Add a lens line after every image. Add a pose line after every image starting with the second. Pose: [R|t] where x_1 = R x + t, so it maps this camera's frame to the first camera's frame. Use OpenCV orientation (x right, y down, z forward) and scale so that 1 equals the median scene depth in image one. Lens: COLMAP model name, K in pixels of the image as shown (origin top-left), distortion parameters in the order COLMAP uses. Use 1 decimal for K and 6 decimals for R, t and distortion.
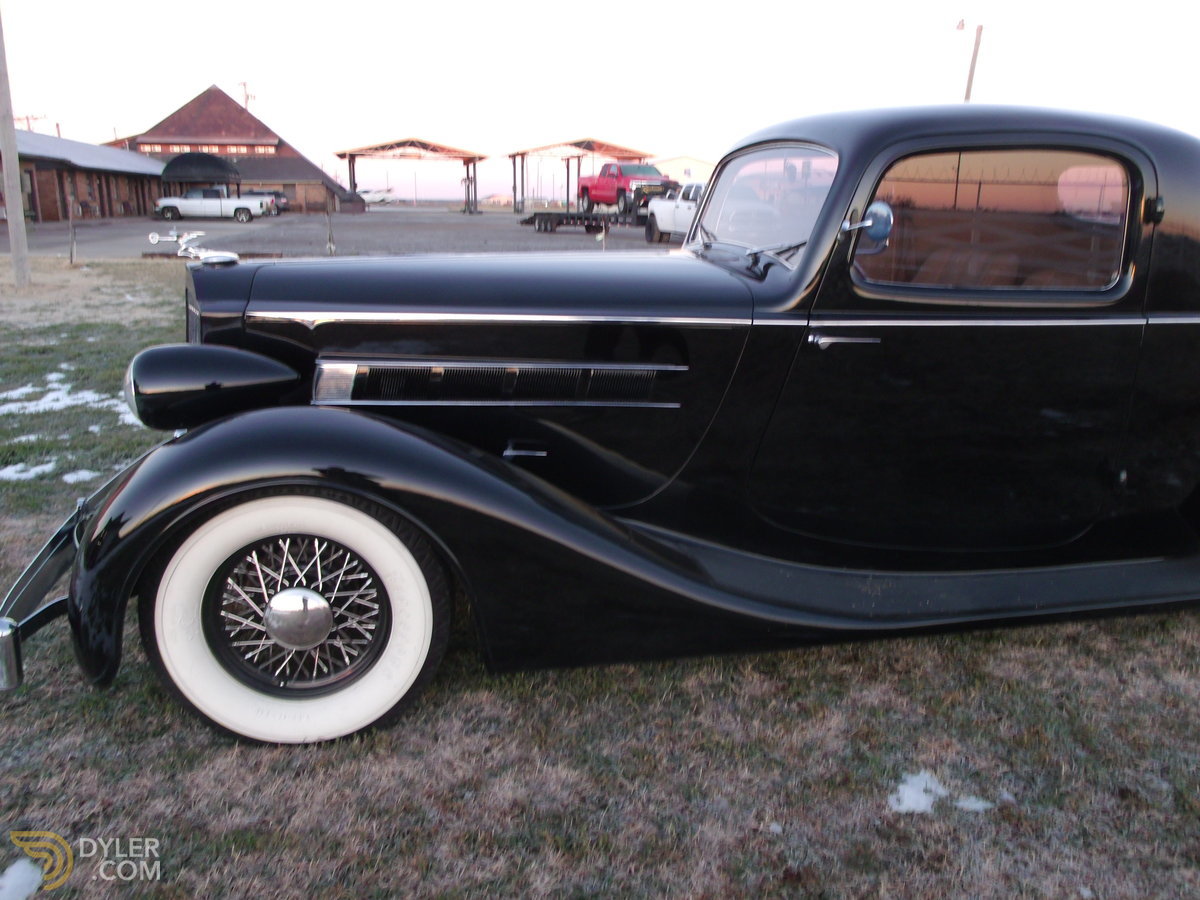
lens RADIAL K [[933.8, 0, 600.0], [0, 933.8, 450.0], [0, 0, 1]] dist [-0.052432, 0.020270]
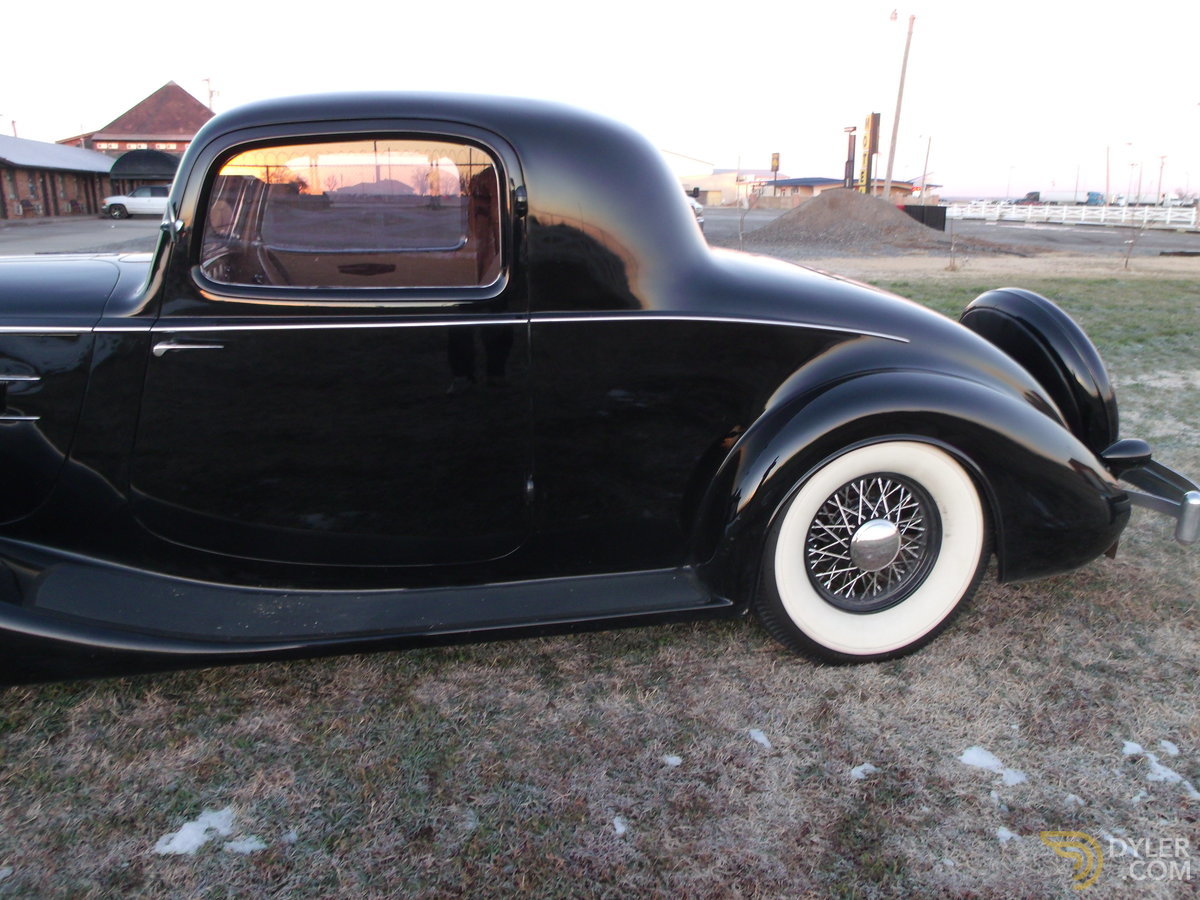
lens RADIAL K [[931.1, 0, 600.0], [0, 931.1, 450.0], [0, 0, 1]] dist [-0.030895, 0.000276]
pose [[0.999877, -0.011282, 0.010909, 0.610415], [0.011218, 0.999920, 0.005911, -0.013151], [-0.010974, -0.005788, 0.999923, 0.053675]]
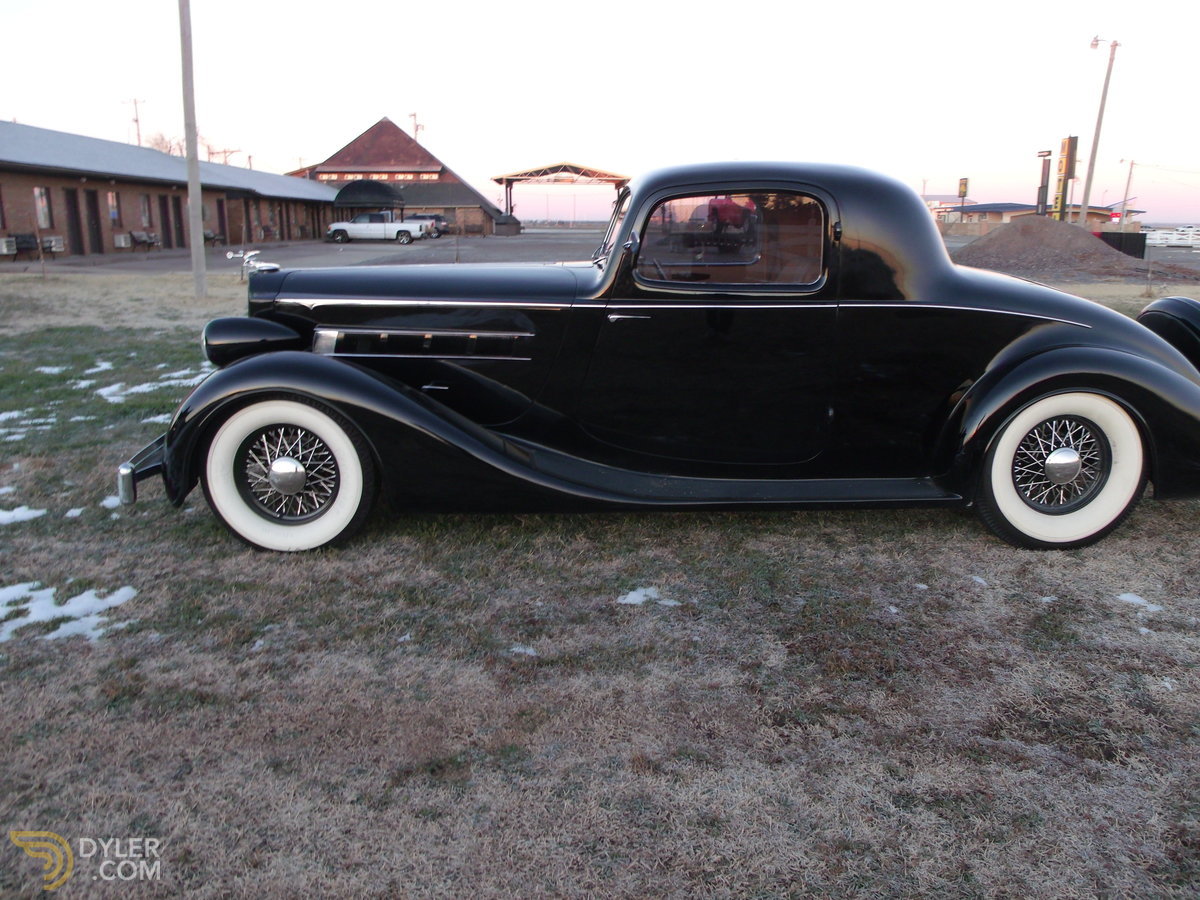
lens RADIAL K [[933.8, 0, 600.0], [0, 933.8, 450.0], [0, 0, 1]] dist [-0.052432, 0.020270]
pose [[0.985892, 0.028497, -0.164940, 0.438723], [-0.031998, 0.999315, -0.018602, 0.123842], [0.164296, 0.023617, 0.986128, -0.498145]]
